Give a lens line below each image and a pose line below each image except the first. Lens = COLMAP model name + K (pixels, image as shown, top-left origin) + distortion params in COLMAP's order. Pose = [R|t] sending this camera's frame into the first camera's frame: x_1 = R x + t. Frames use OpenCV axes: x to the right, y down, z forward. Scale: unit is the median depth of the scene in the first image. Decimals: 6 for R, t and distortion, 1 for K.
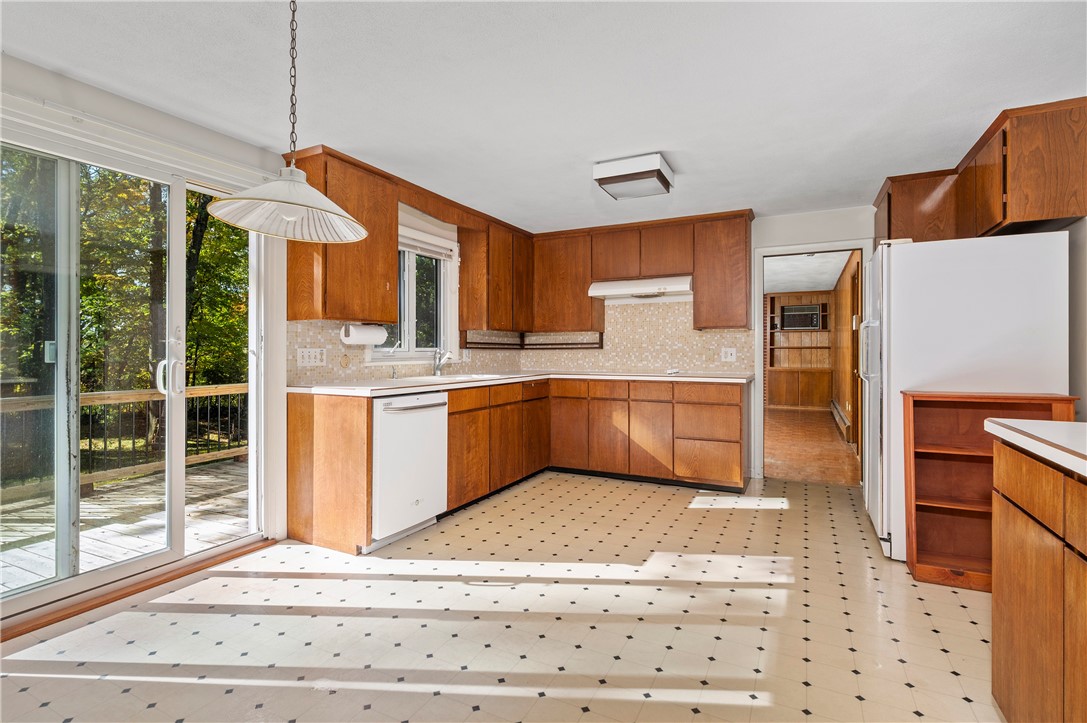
lens RADIAL K [[521.3, 0, 536.5], [0, 521.3, 352.3], [0, 0, 1]] dist [-0.018425, -0.000461]
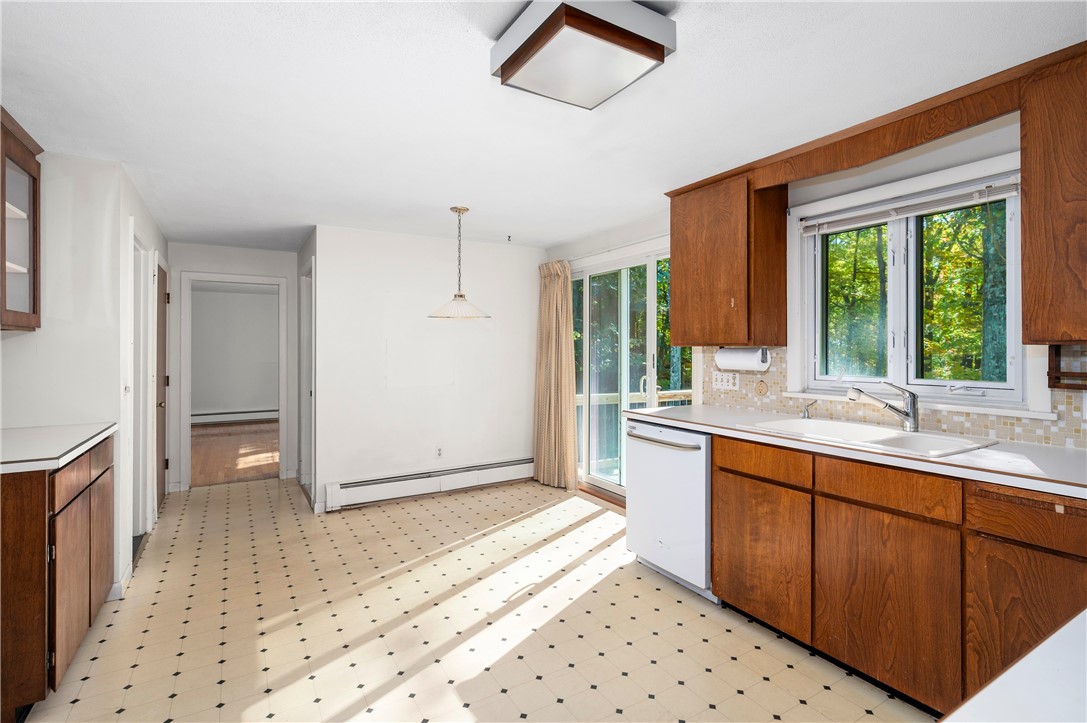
lens RADIAL K [[510.6, 0, 541.6], [0, 510.6, 349.6], [0, 0, 1]] dist [-0.001203, -0.000301]
pose [[-0.527393, 0.002200, -0.849619, 0.558518], [-0.004520, 0.999975, 0.005395, -0.050325], [0.849609, 0.006685, -0.527370, 1.116885]]
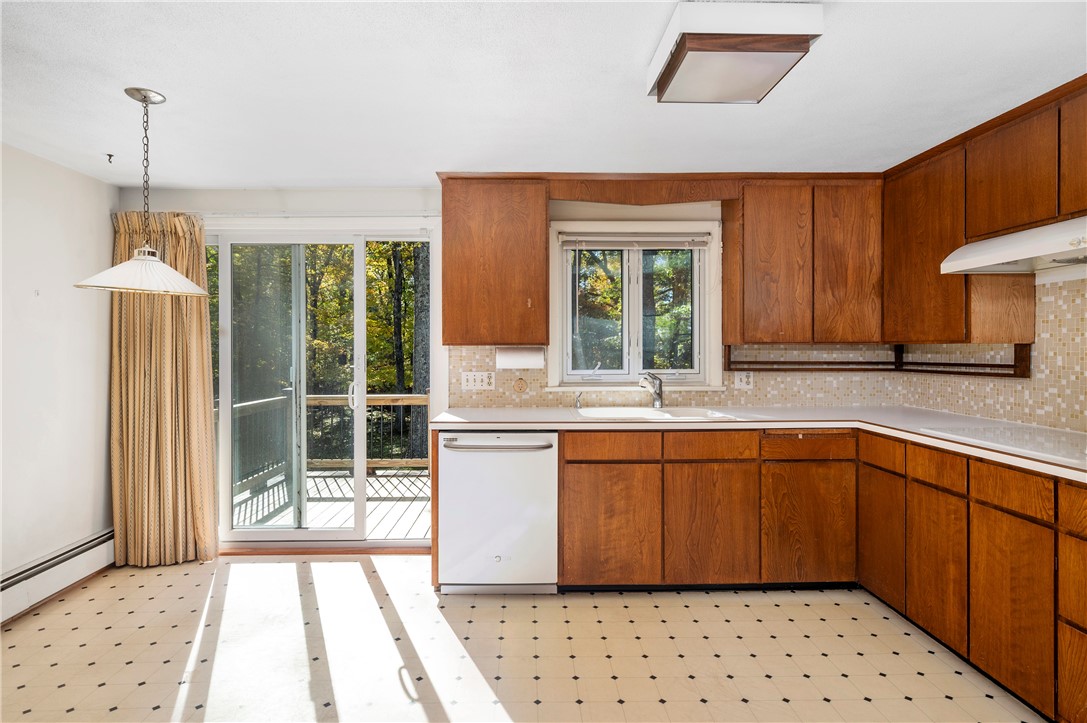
lens RADIAL K [[571.1, 0, 535.2], [0, 571.1, 354.6], [0, 0, 1]] dist [-0.003895, 0.000010]
pose [[0.471120, 0.009151, -0.882022, 0.535786], [-0.001815, 0.999954, 0.009405, -0.046707], [0.882067, -0.002830, 0.471115, 0.530002]]
